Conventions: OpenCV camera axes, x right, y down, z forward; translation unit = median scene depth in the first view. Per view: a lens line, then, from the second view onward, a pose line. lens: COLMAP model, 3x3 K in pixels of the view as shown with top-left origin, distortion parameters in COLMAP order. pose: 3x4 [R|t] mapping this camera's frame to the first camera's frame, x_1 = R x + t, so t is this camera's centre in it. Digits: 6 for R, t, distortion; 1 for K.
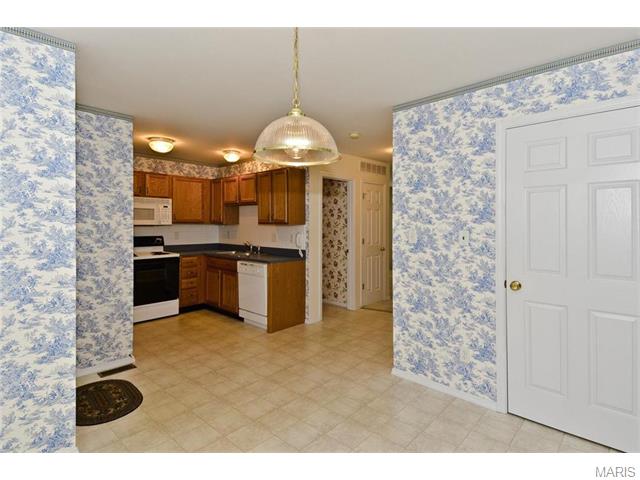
lens RADIAL K [[358.2, 0, 339.7], [0, 358.2, 223.9], [0, 0, 1]] dist [0.003253, -0.001251]
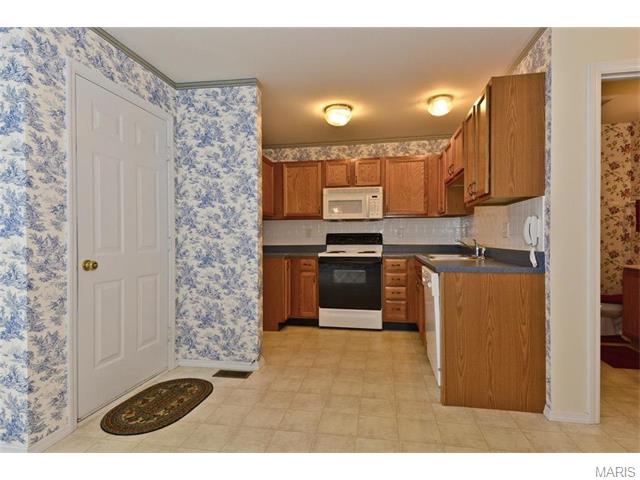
lens RADIAL K [[334.2, 0, 319.0], [0, 334.2, 242.0], [0, 0, 1]] dist [0.025299, -0.011794]
pose [[0.491879, 0.003550, -0.870657, 0.129032], [-0.001464, 0.999994, 0.003250, 0.056503], [0.870663, -0.000323, 0.491881, 0.521370]]
